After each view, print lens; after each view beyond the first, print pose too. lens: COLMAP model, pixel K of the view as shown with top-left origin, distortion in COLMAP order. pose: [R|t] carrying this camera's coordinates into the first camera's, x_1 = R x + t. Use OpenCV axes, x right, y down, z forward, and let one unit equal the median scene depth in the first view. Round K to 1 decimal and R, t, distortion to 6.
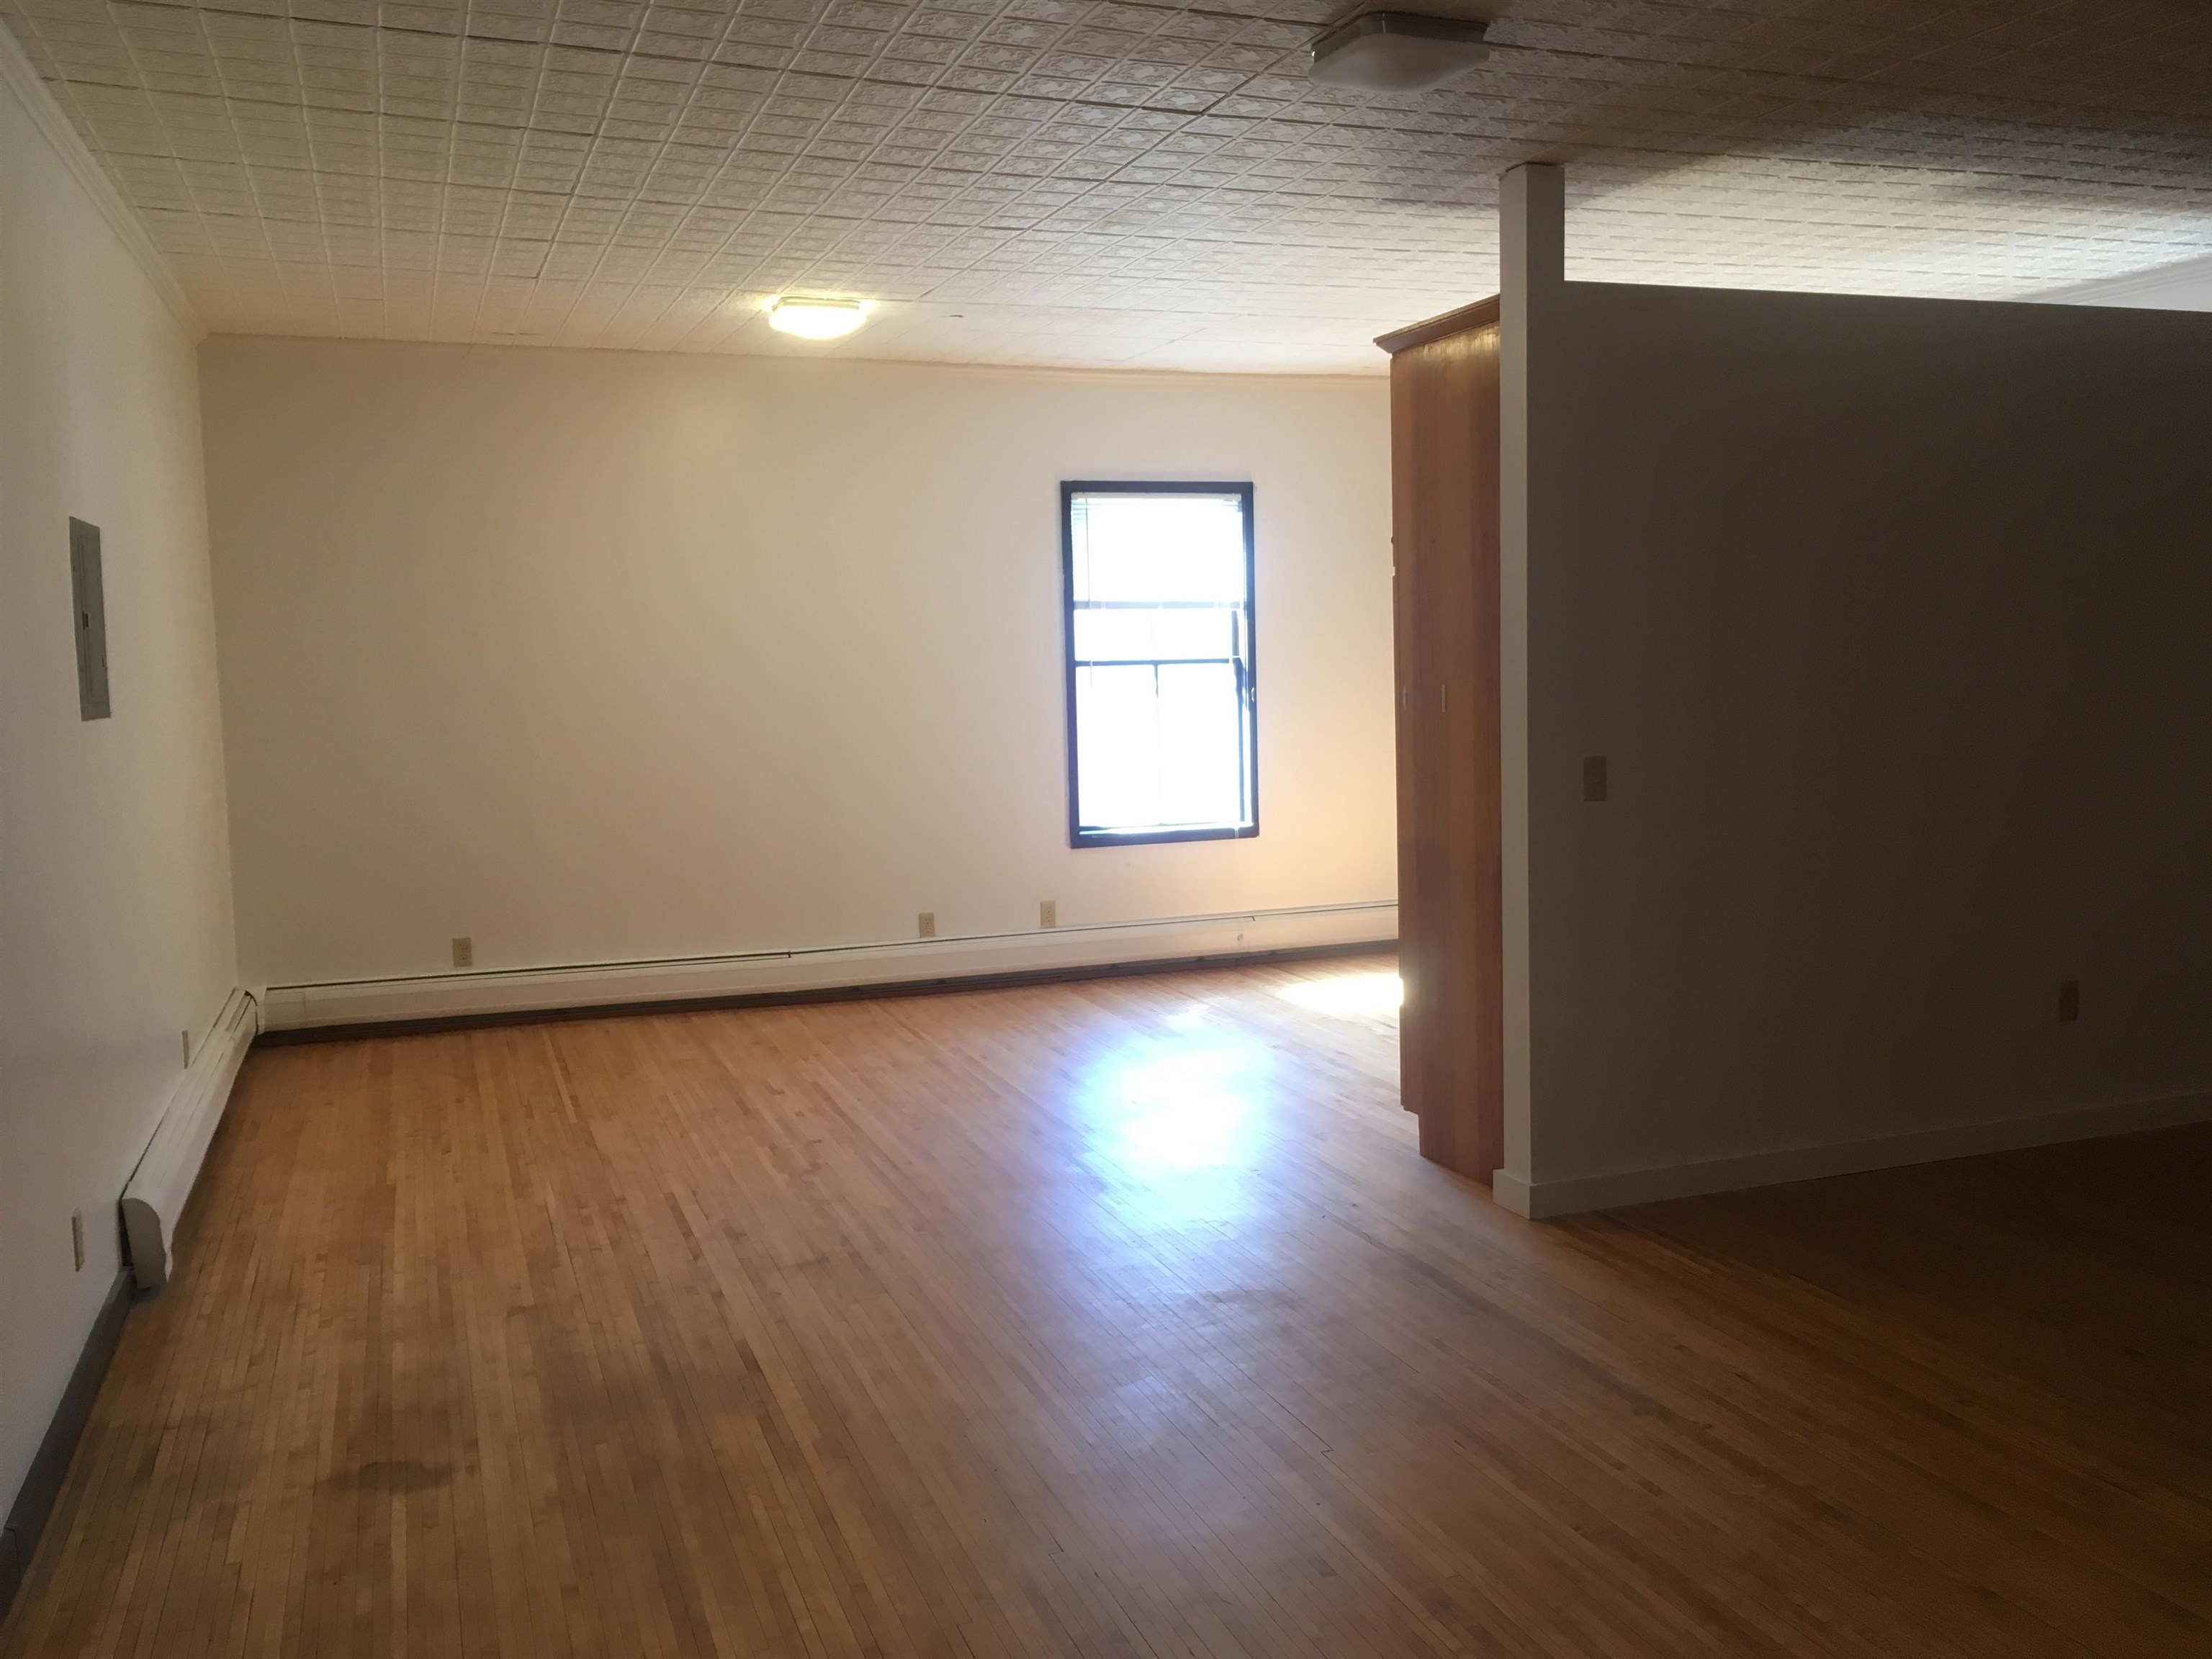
lens RADIAL K [[1893.0, 0, 1115.9], [0, 1893.0, 820.3], [0, 0, 1]] dist [0.067669, -0.099149]
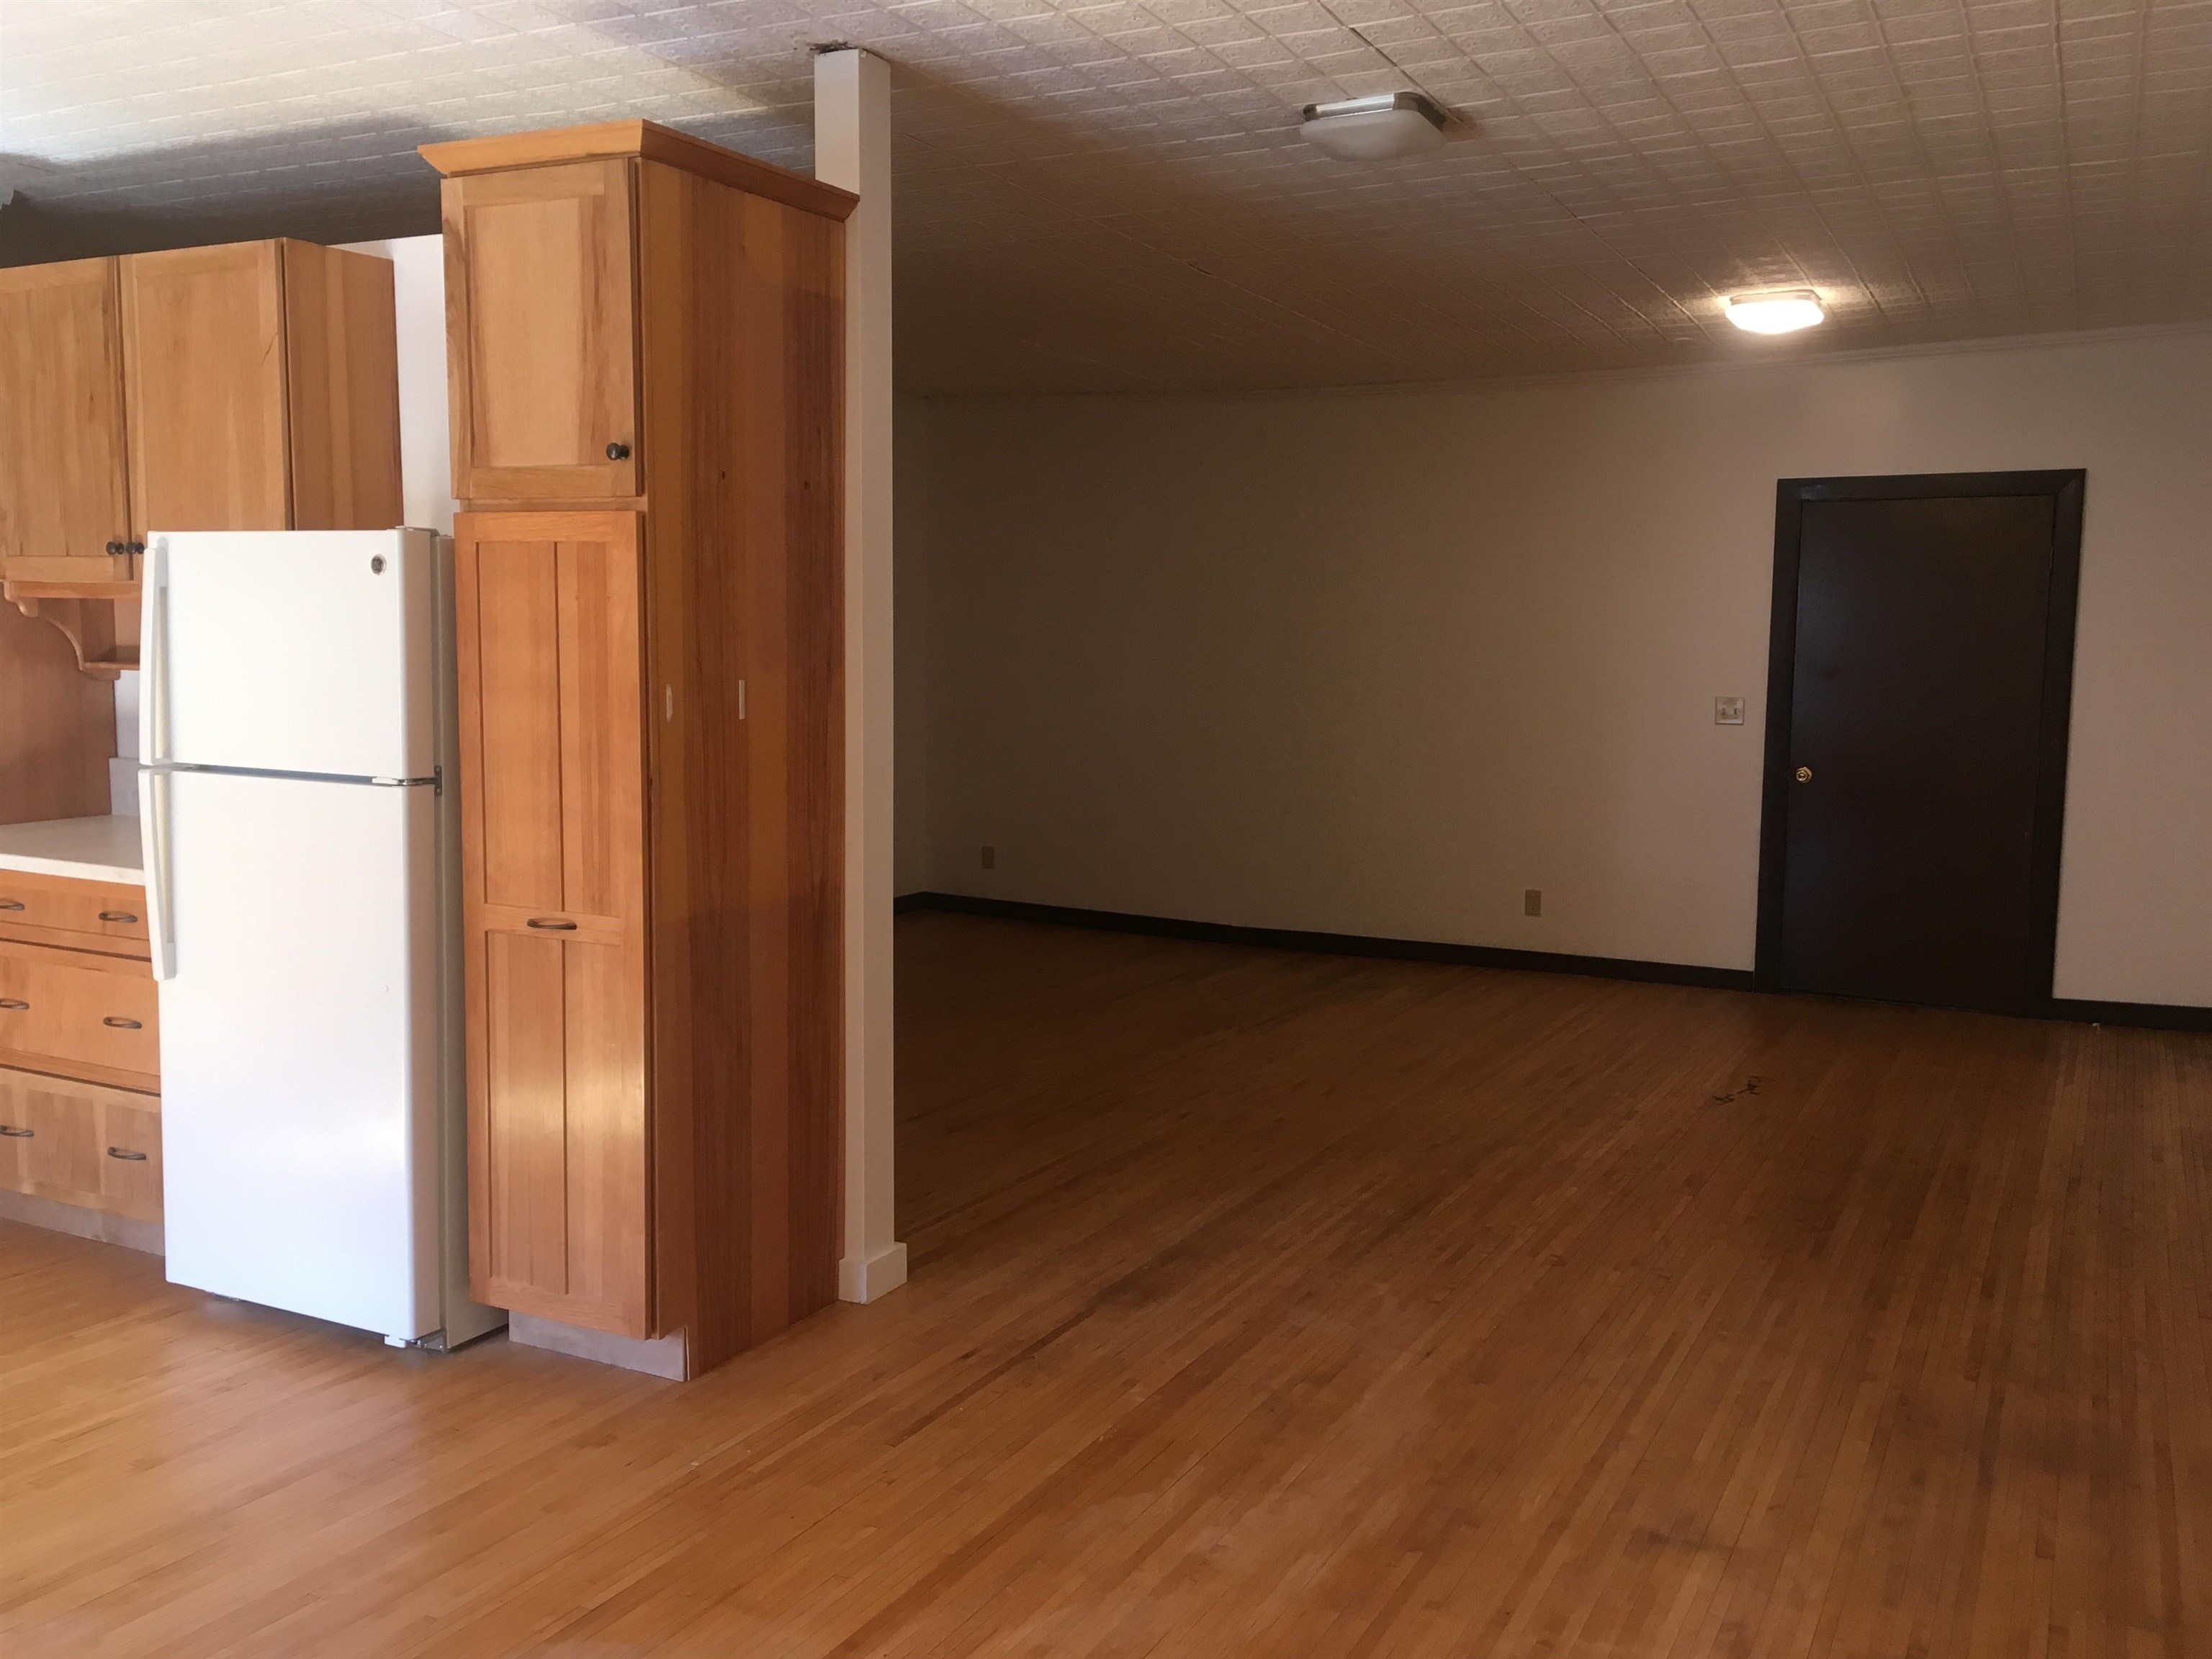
lens RADIAL K [[1870.7, 0, 1106.0], [0, 1870.7, 829.5], [0, 0, 1]] dist [0.067968, -0.101972]
pose [[-0.666280, -0.065937, 0.742781, -0.595451], [0.065963, 0.986967, 0.146783, -0.146965], [-0.742778, 0.146795, -0.653247, 1.835243]]
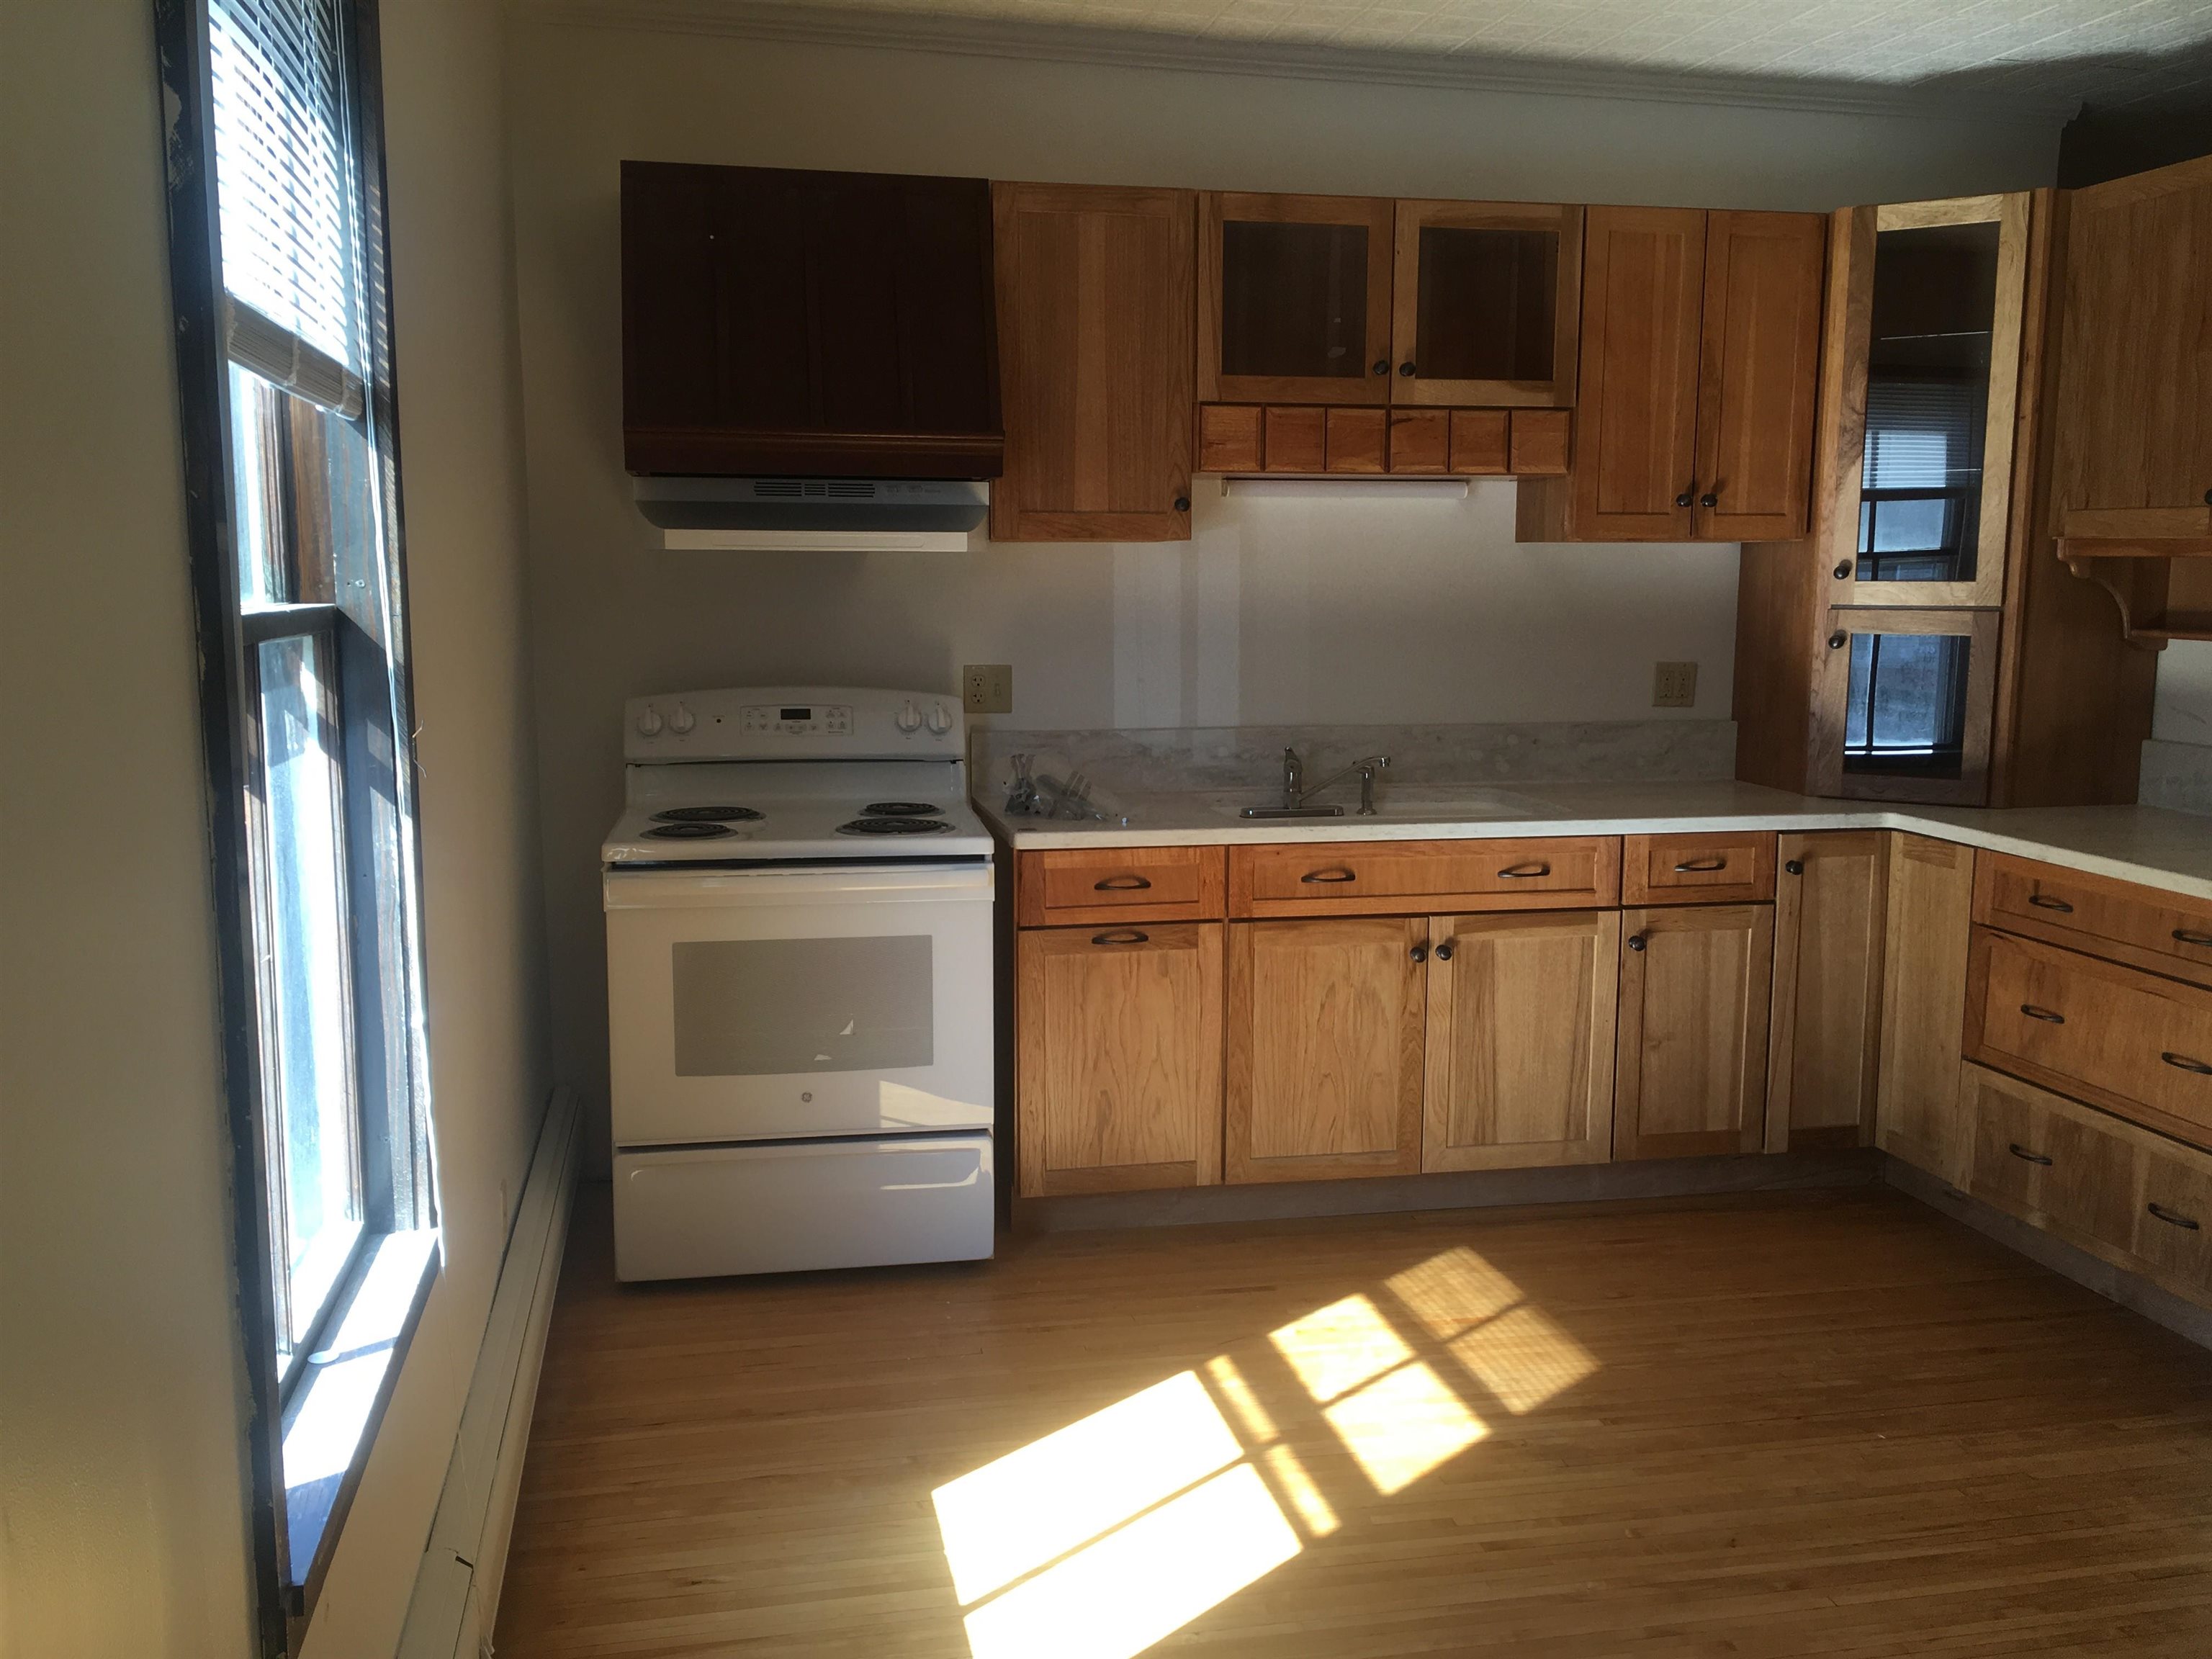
lens RADIAL K [[1852.2, 0, 1102.6], [0, 1852.2, 839.9], [0, 0, 1]] dist [0.052894, -0.069754]
pose [[0.151909, -0.121562, 0.980891, -0.385525], [0.078478, 0.990758, 0.110632, -0.162430], [-0.985274, 0.060172, 0.160045, 1.921460]]
